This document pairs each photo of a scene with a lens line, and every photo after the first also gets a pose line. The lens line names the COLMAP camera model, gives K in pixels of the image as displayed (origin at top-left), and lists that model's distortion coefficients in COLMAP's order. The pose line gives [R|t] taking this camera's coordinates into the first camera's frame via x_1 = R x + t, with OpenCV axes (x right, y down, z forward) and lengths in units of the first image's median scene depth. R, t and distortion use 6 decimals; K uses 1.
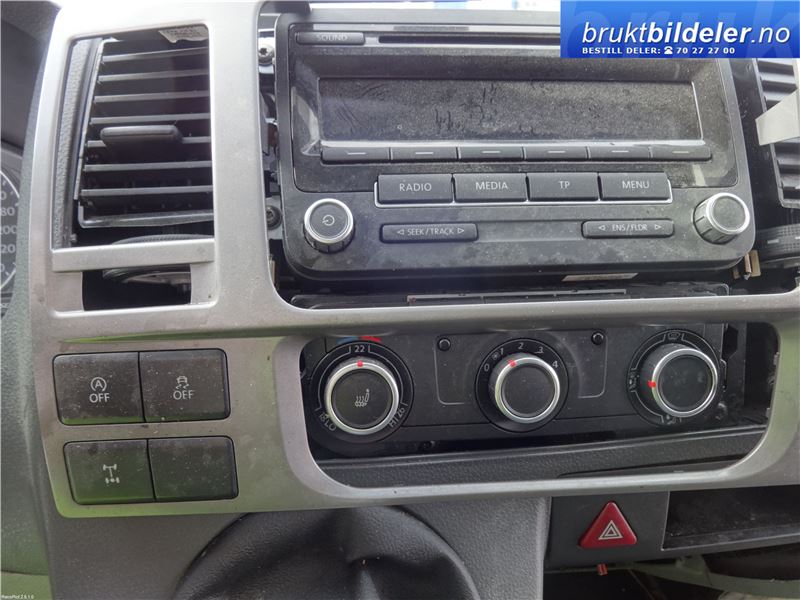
lens RADIAL K [[599.1, 0, 400.0], [0, 599.1, 300.0], [0, 0, 1]] dist [-0.019807, 0.004102]
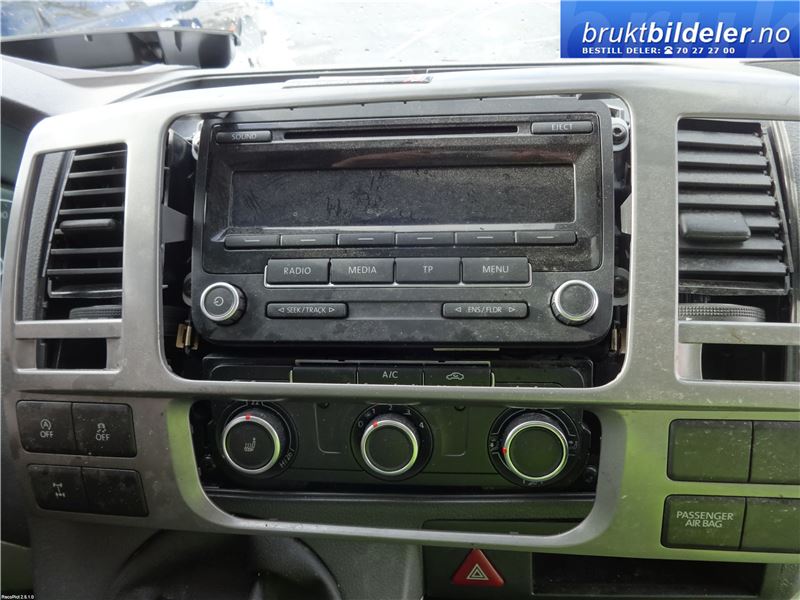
lens RADIAL K [[599.1, 0, 400.0], [0, 599.1, 300.0], [0, 0, 1]] dist [-0.019807, 0.004102]
pose [[0.979989, 0.033112, -0.196280, 0.453836], [-0.024221, 0.998576, 0.047526, -0.190523], [0.197574, -0.041821, 0.979395, -0.114704]]
